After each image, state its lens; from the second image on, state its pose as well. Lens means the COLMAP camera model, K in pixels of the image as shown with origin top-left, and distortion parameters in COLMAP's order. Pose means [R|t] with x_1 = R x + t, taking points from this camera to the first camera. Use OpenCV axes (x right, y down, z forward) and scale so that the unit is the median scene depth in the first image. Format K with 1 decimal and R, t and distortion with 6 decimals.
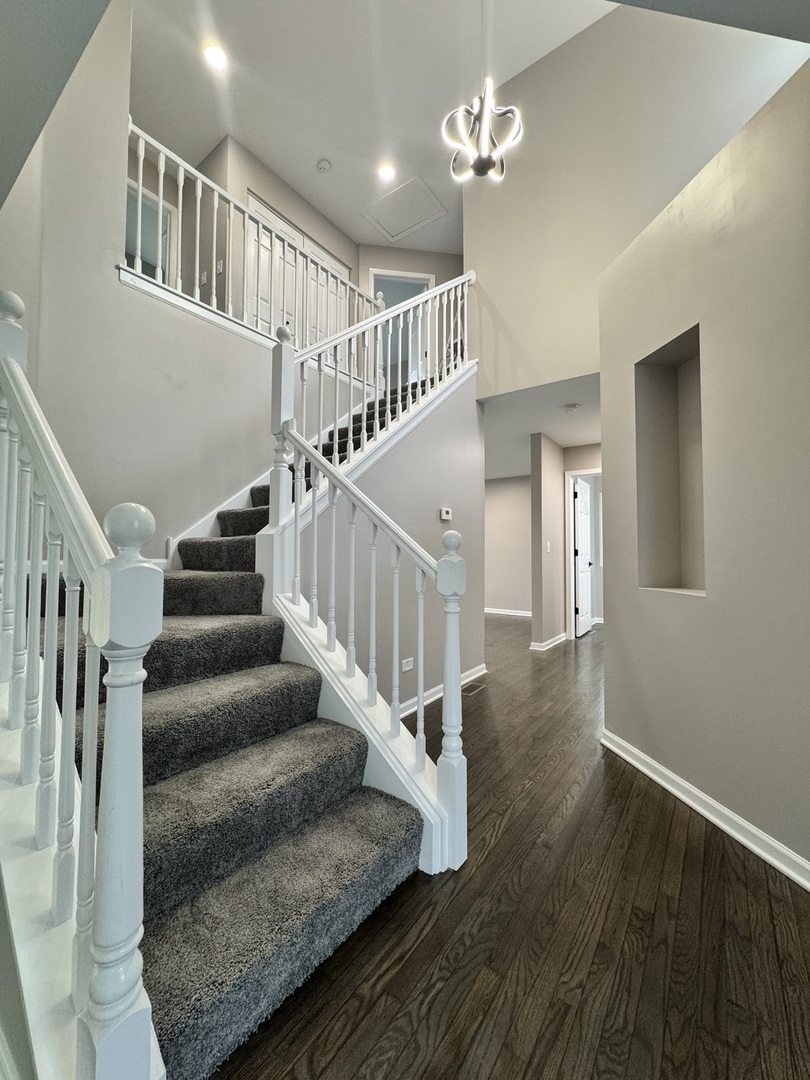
lens RADIAL K [[430.5, 0, 409.2], [0, 430.5, 538.8], [0, 0, 1]] dist [0.014632, 0.000304]
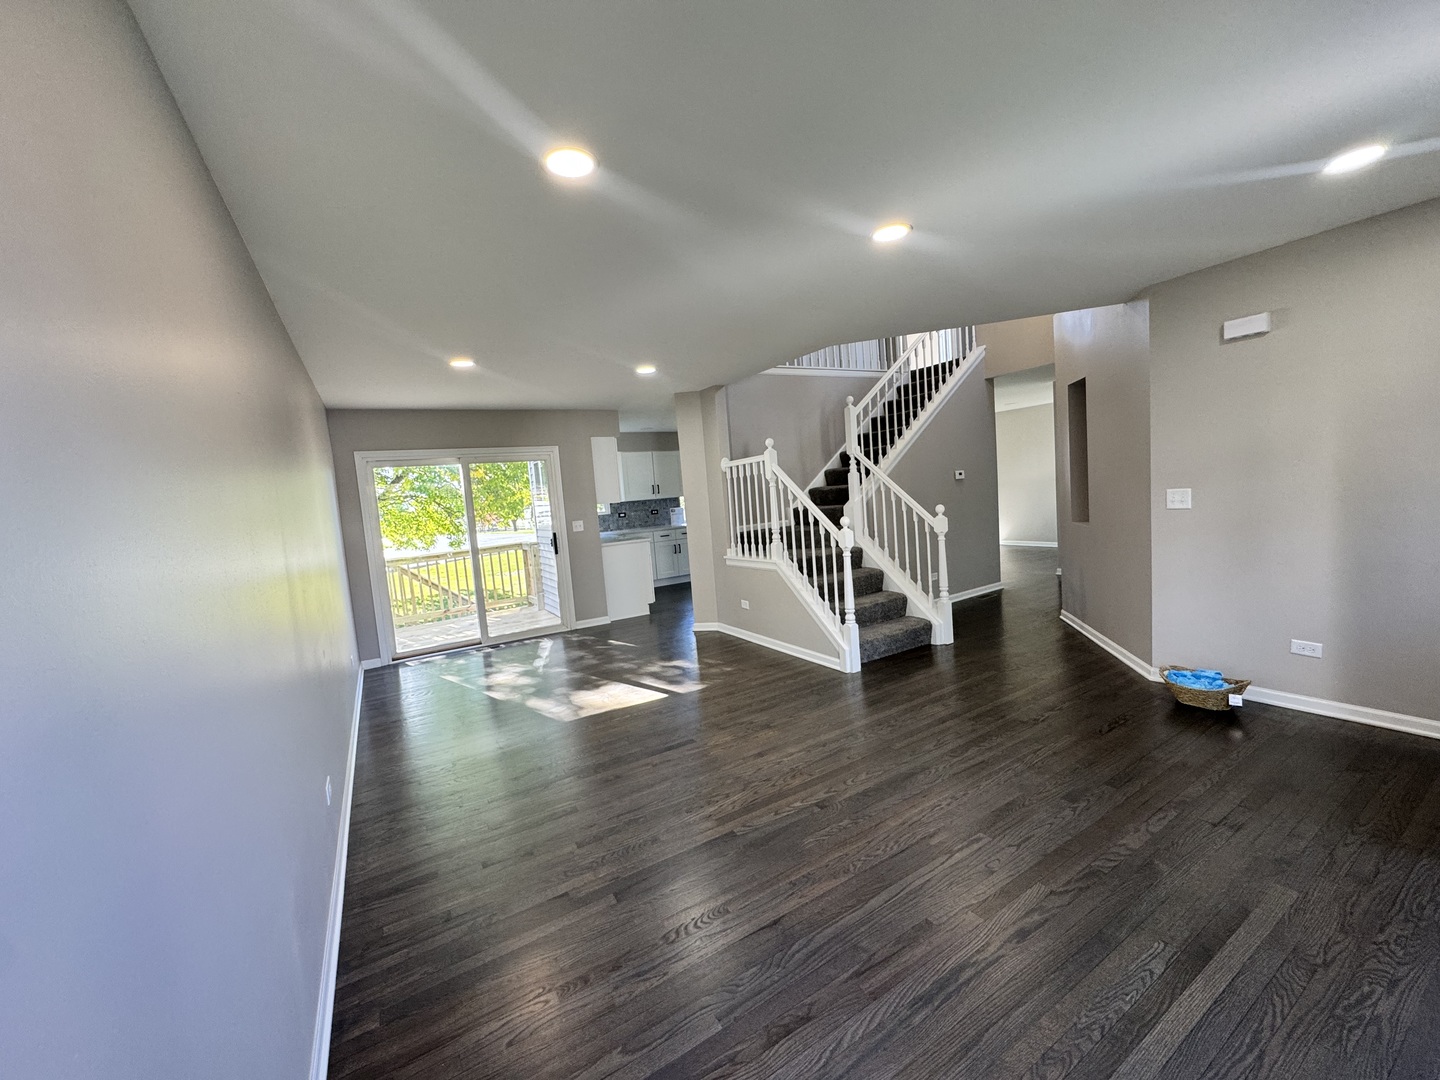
lens RADIAL K [[574.1, 0, 729.1], [0, 574.1, 533.9], [0, 0, 1]] dist [0.014632, 0.000304]
pose [[0.918593, -0.044918, -0.392644, 0.209902], [0.093581, 0.989987, 0.105682, -0.231205], [0.383965, -0.133823, 0.913599, -1.746980]]
